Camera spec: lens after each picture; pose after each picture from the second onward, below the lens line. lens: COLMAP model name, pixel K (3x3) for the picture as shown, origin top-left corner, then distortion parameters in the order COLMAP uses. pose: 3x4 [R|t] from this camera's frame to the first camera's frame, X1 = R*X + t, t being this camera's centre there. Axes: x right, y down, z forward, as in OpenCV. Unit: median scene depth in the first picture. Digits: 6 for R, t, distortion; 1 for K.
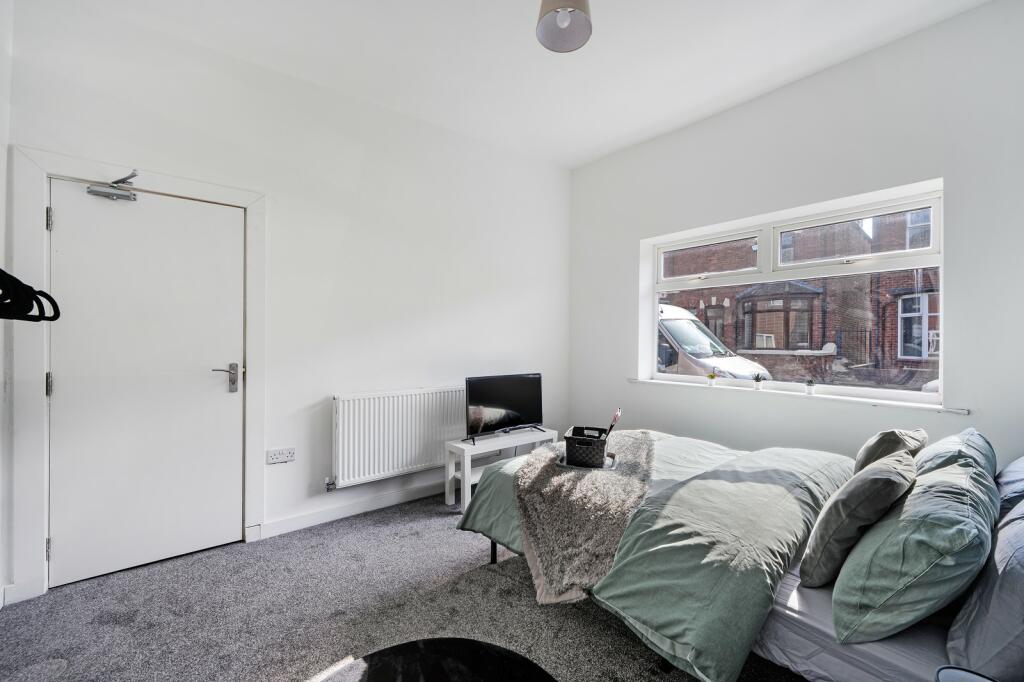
lens RADIAL K [[422.9, 0, 520.4], [0, 422.9, 343.3], [0, 0, 1]] dist [-0.000392, -0.000032]
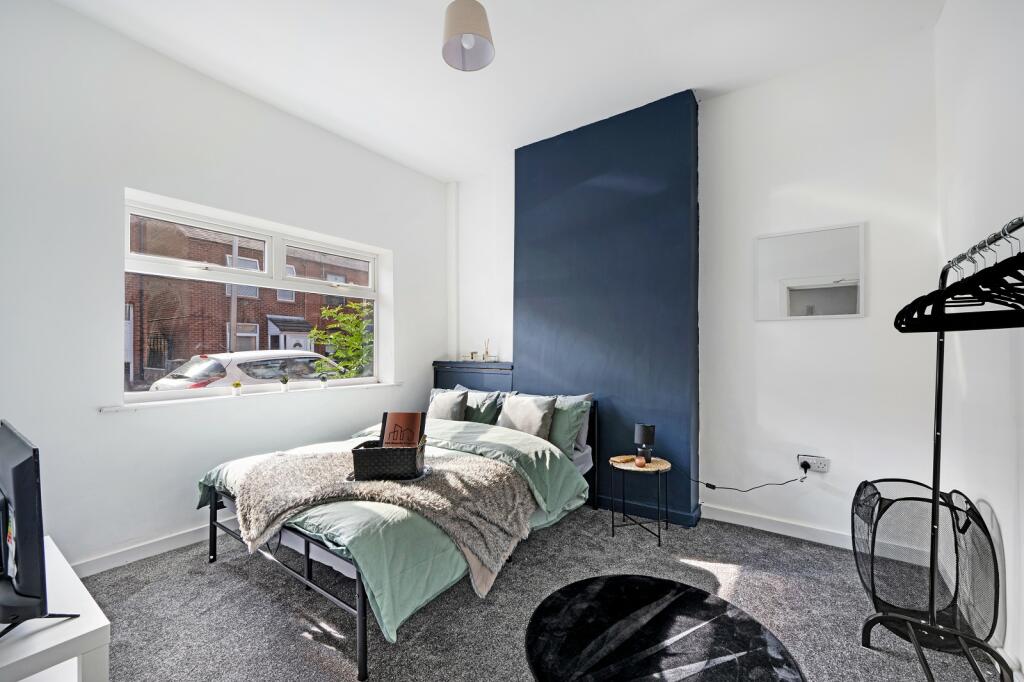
lens RADIAL K [[422.9, 0, 520.4], [0, 422.9, 343.3], [0, 0, 1]] dist [-0.000392, -0.000032]
pose [[-0.261175, -0.001439, 0.965290, -0.580072], [0.000400, 0.999999, 0.001599, -0.009687], [-0.965291, 0.000803, -0.261174, 0.685562]]
